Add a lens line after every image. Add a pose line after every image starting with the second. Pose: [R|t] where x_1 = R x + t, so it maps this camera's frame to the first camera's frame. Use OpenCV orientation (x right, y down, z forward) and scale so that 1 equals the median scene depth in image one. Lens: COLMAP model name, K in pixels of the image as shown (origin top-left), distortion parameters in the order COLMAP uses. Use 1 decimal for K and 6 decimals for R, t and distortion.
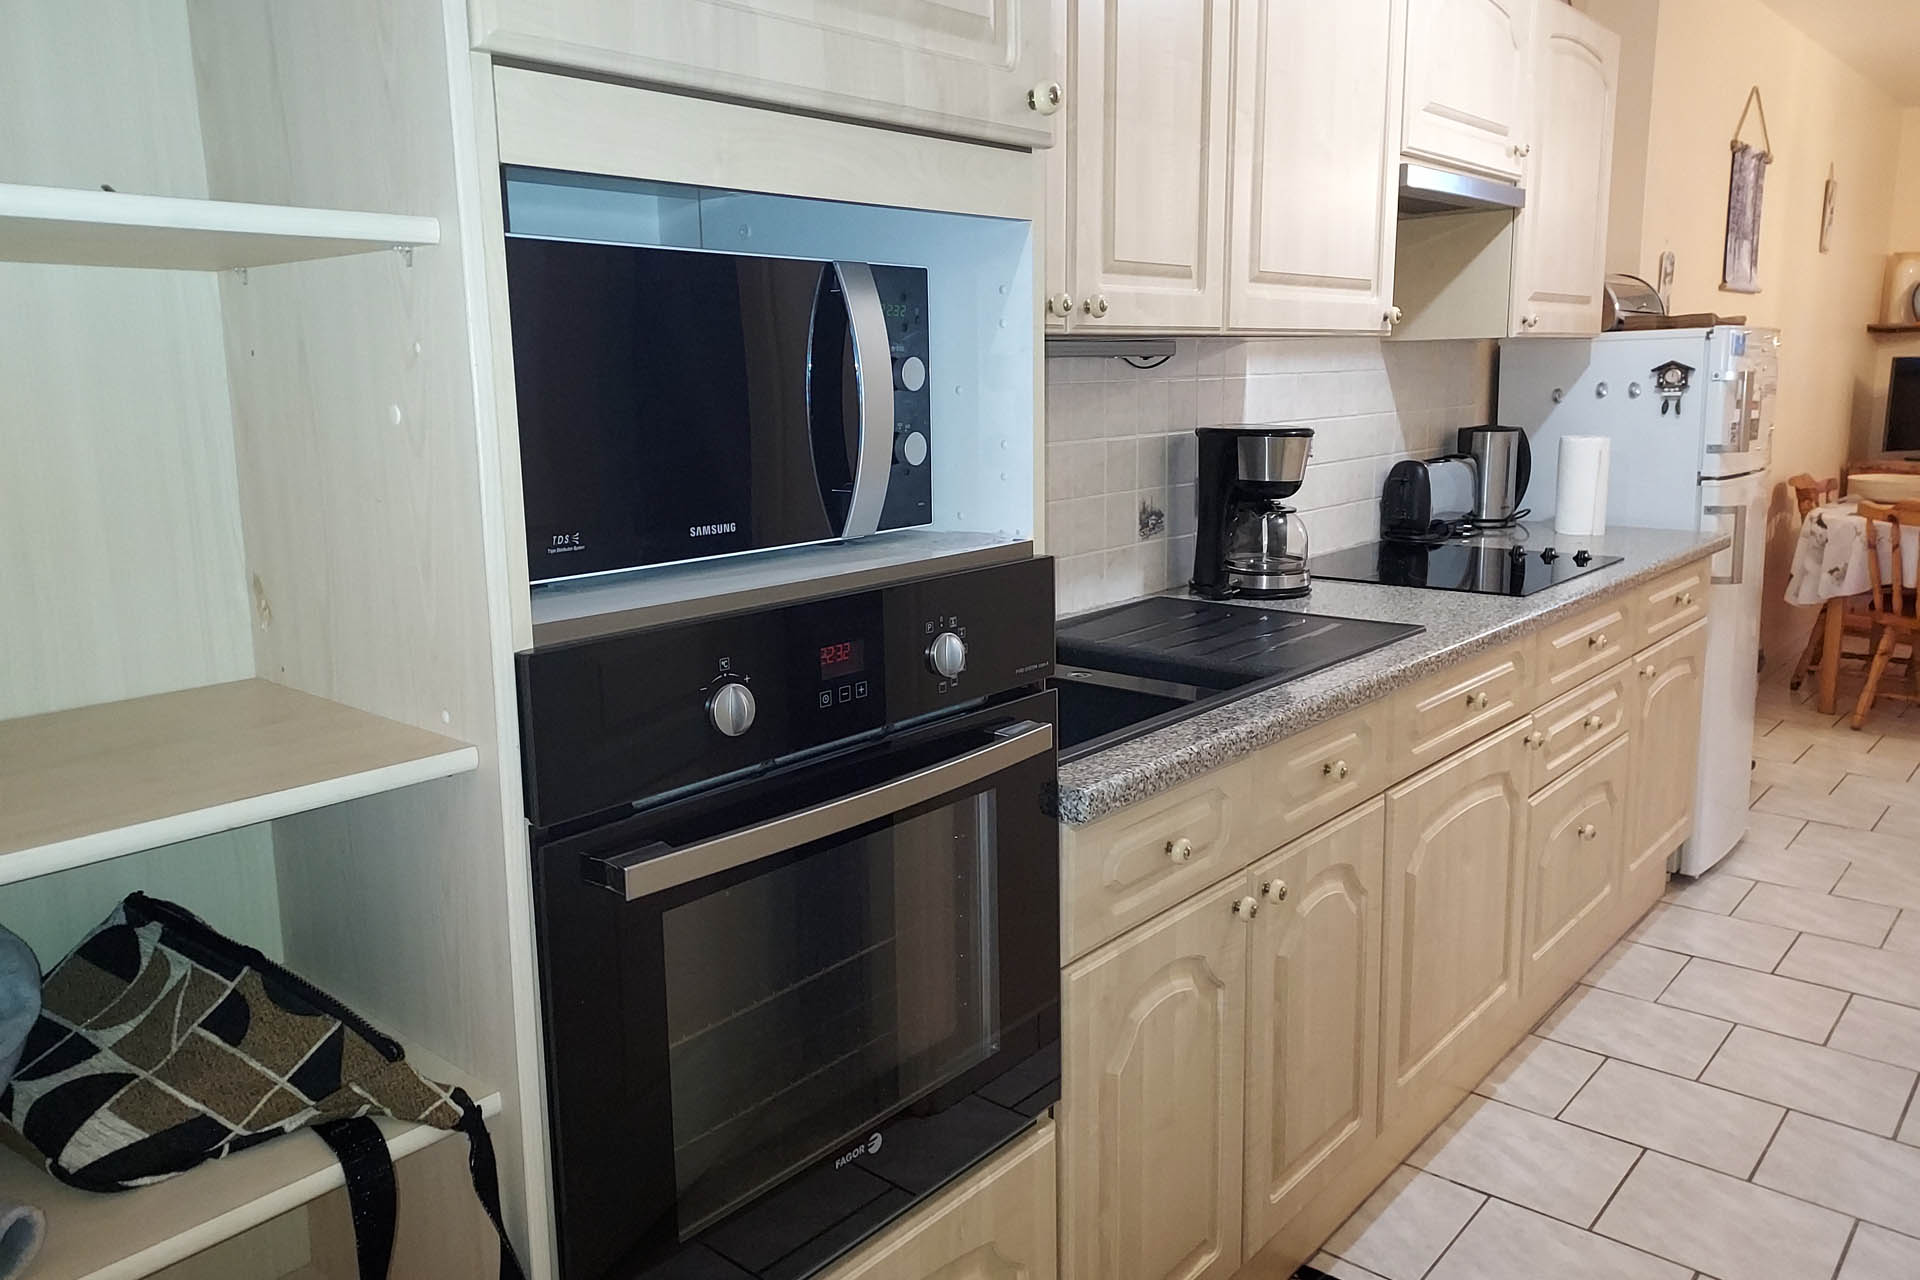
lens RADIAL K [[1371.2, 0, 957.5], [0, 1371.2, 590.6], [0, 0, 1]] dist [0.014344, 0.002291]
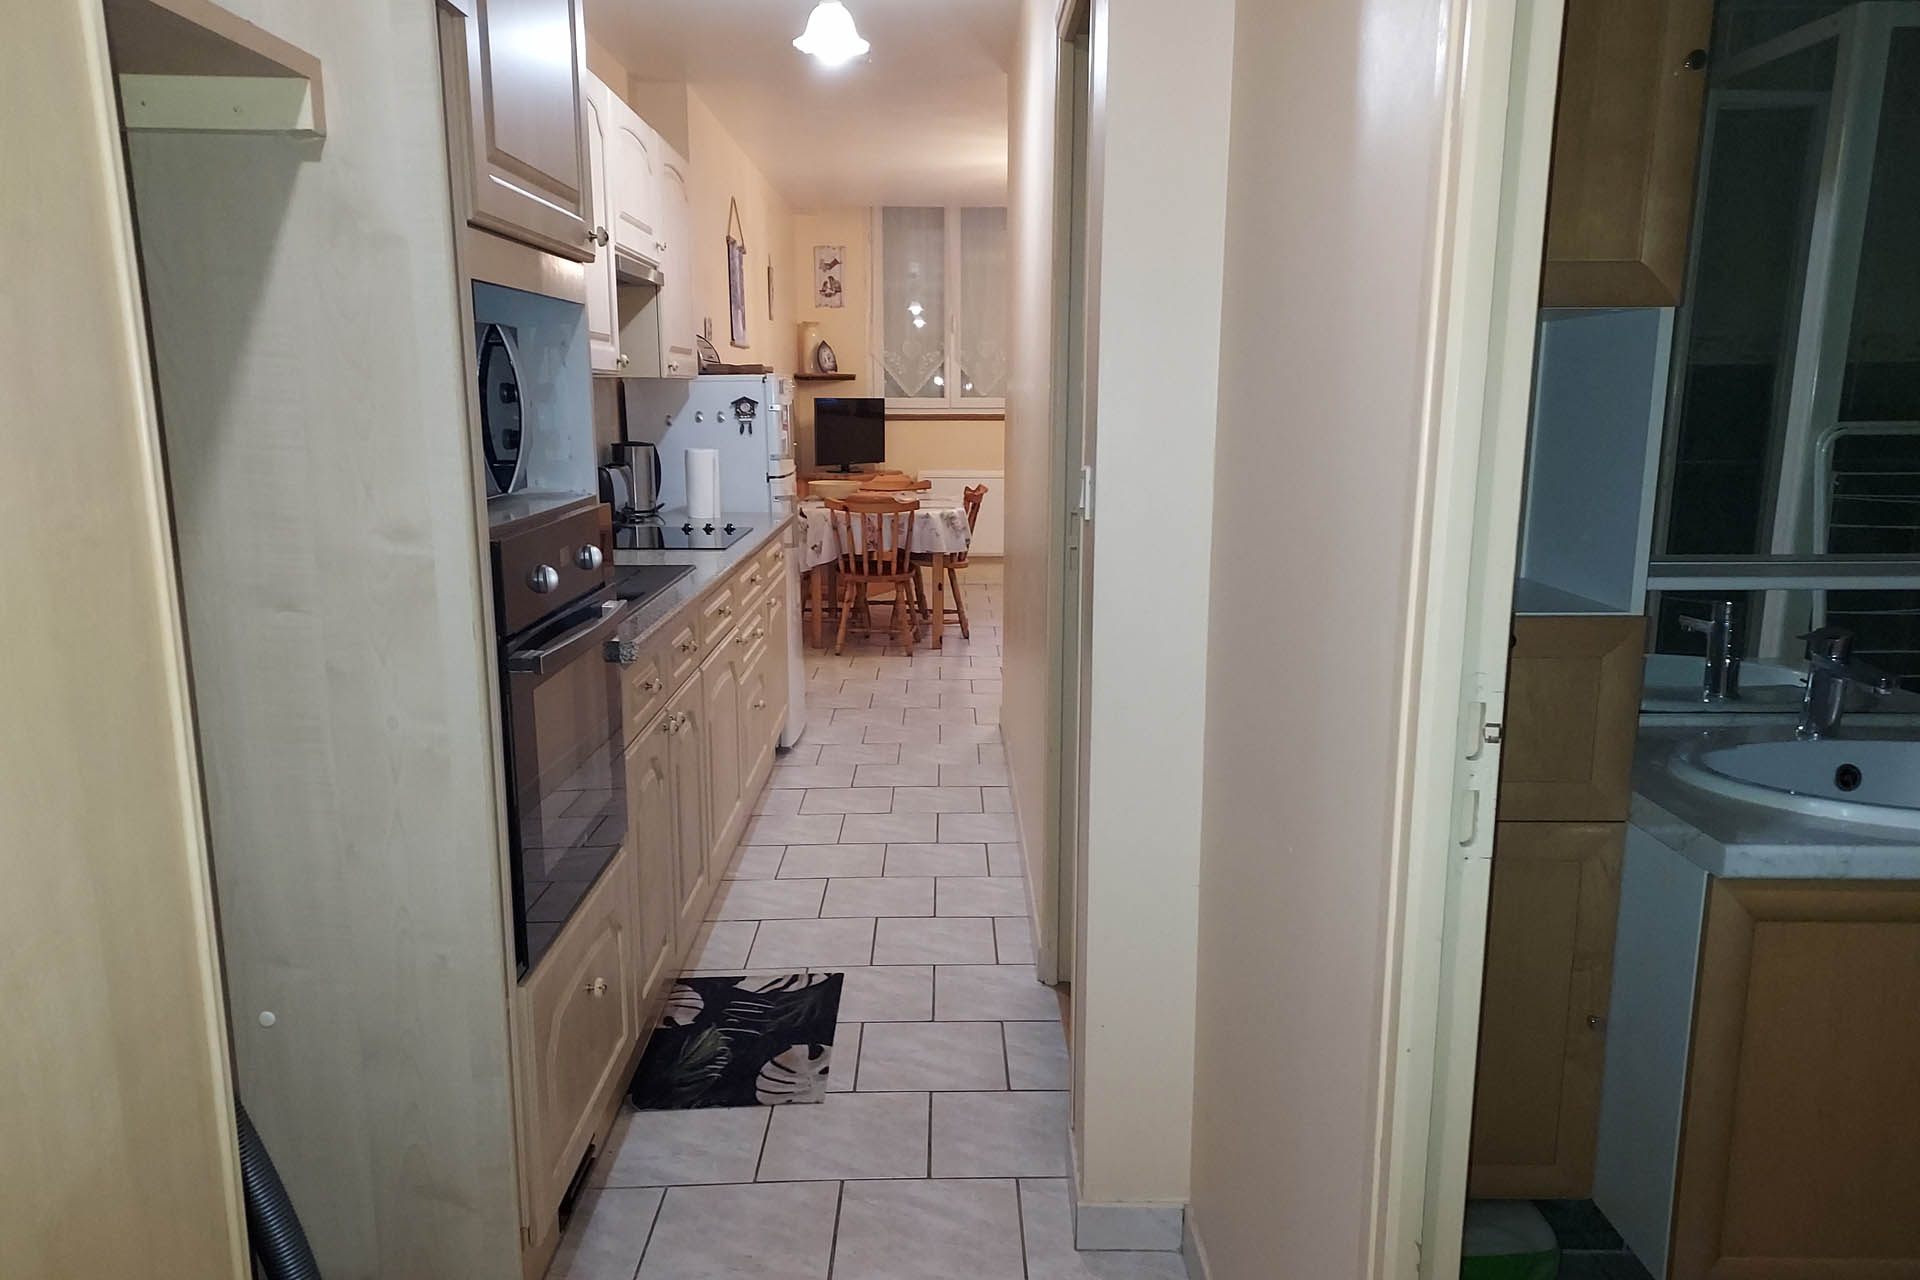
lens RADIAL K [[1364.5, 0, 965.9], [0, 1364.5, 683.2], [0, 0, 1]] dist [0.007988, 0.002166]
pose [[0.733340, -0.121016, 0.669006, -0.305476], [0.092182, 0.992642, 0.078511, 0.041194], [-0.673584, 0.004096, 0.739099, -0.219319]]
